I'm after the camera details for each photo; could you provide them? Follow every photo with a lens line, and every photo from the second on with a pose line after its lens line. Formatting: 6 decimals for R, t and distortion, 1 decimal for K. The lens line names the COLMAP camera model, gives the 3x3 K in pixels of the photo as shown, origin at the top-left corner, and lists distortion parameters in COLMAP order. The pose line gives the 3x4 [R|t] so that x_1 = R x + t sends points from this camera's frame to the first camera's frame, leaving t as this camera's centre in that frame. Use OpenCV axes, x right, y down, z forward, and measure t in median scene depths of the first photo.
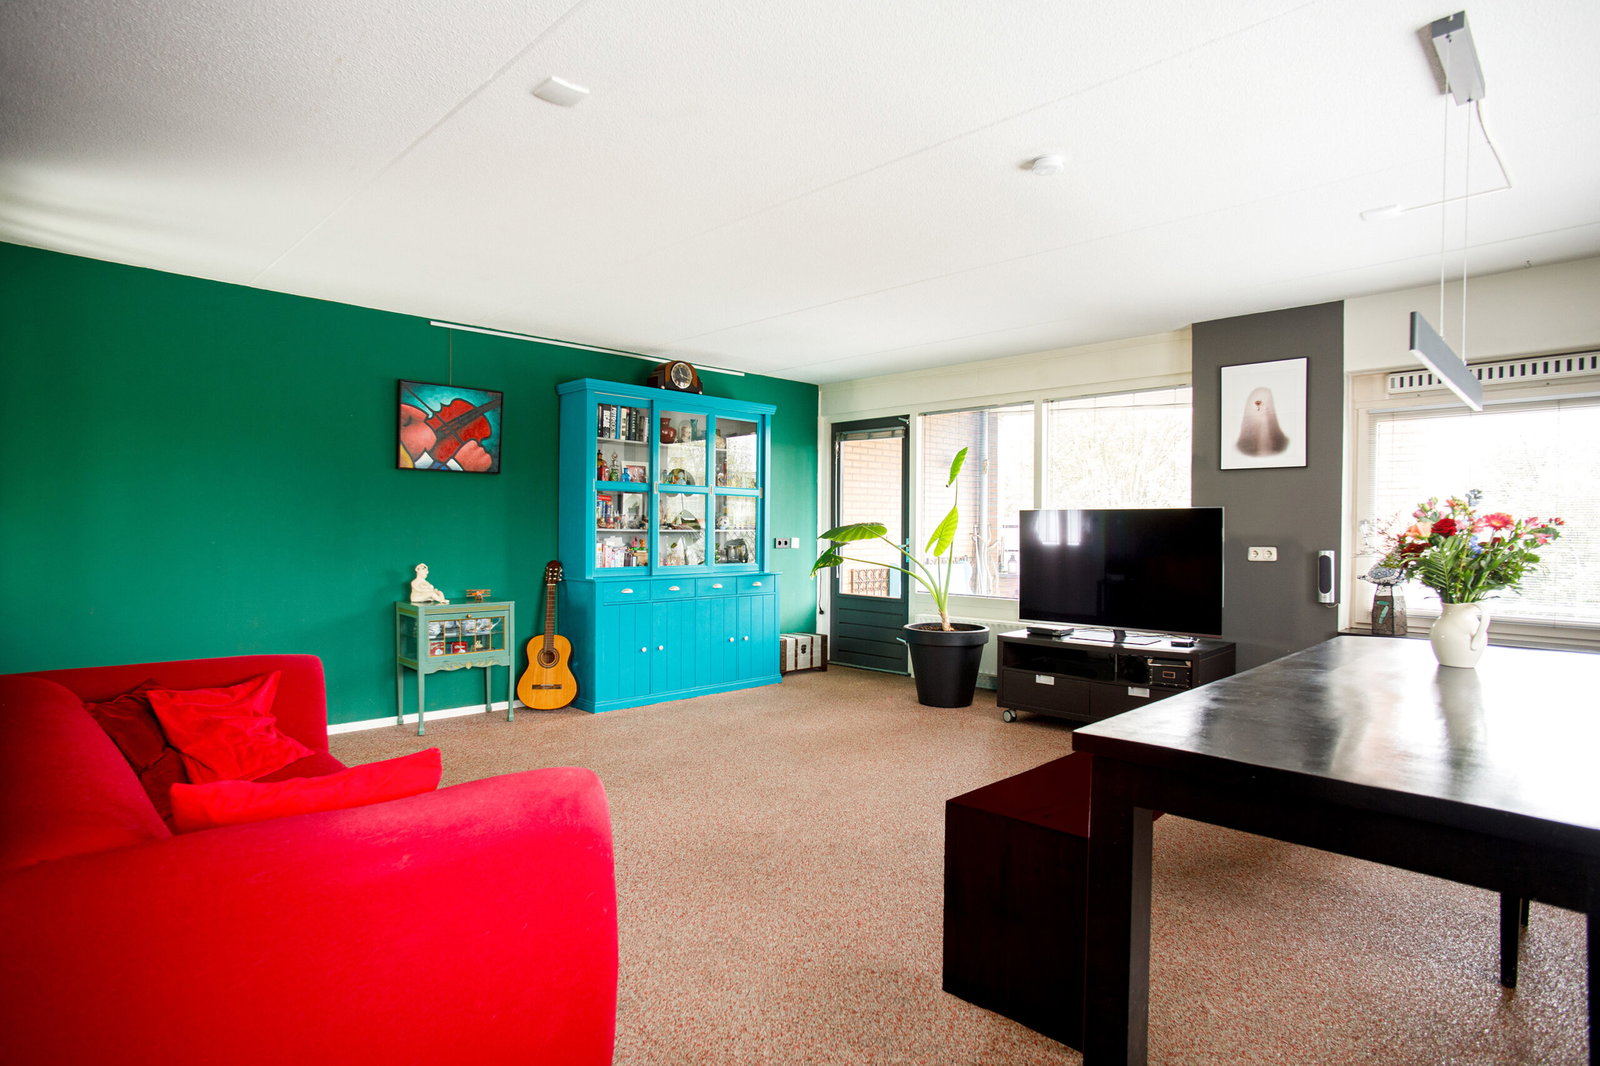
lens RADIAL K [[848.1, 0, 800.1], [0, 848.1, 537.9], [0, 0, 1]] dist [-0.030541, -0.000678]
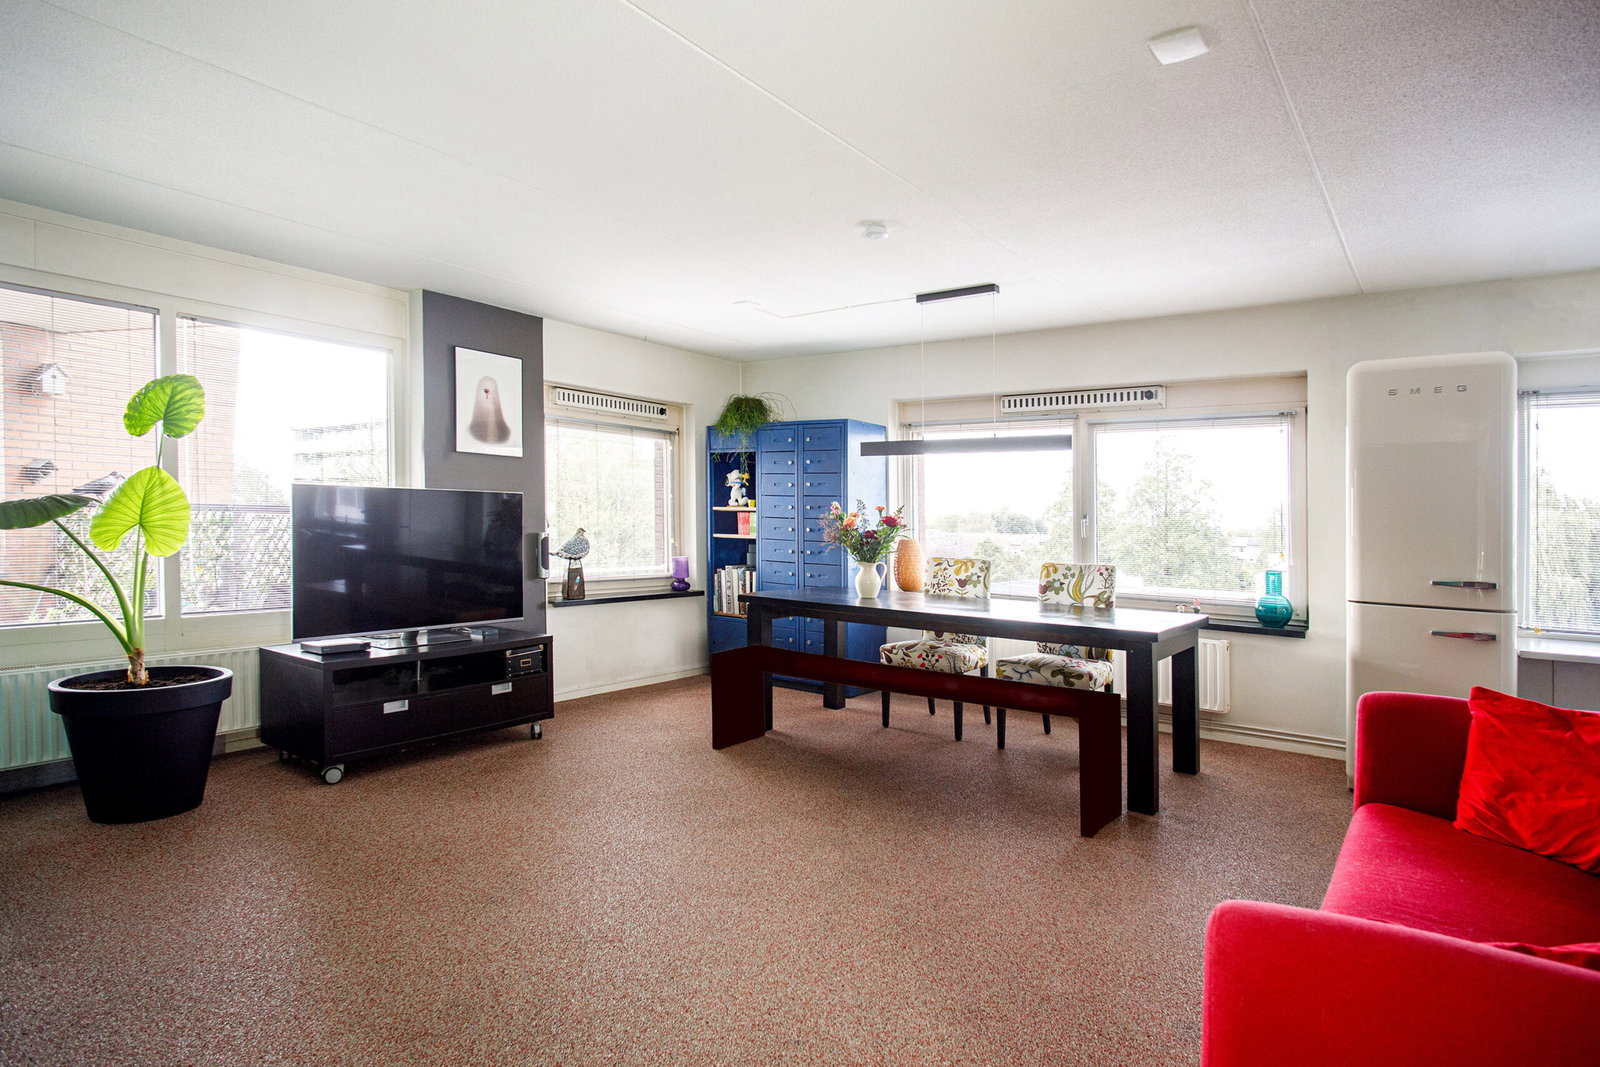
lens RADIAL K [[848.1, 0, 797.6], [0, 848.1, 523.2], [0, 0, 1]] dist [-0.030541, -0.000678]
pose [[-0.117569, -0.005727, 0.993048, -0.529641], [-0.000322, 0.999984, 0.005729, -0.004213], [-0.993065, 0.000354, -0.117569, 0.743556]]
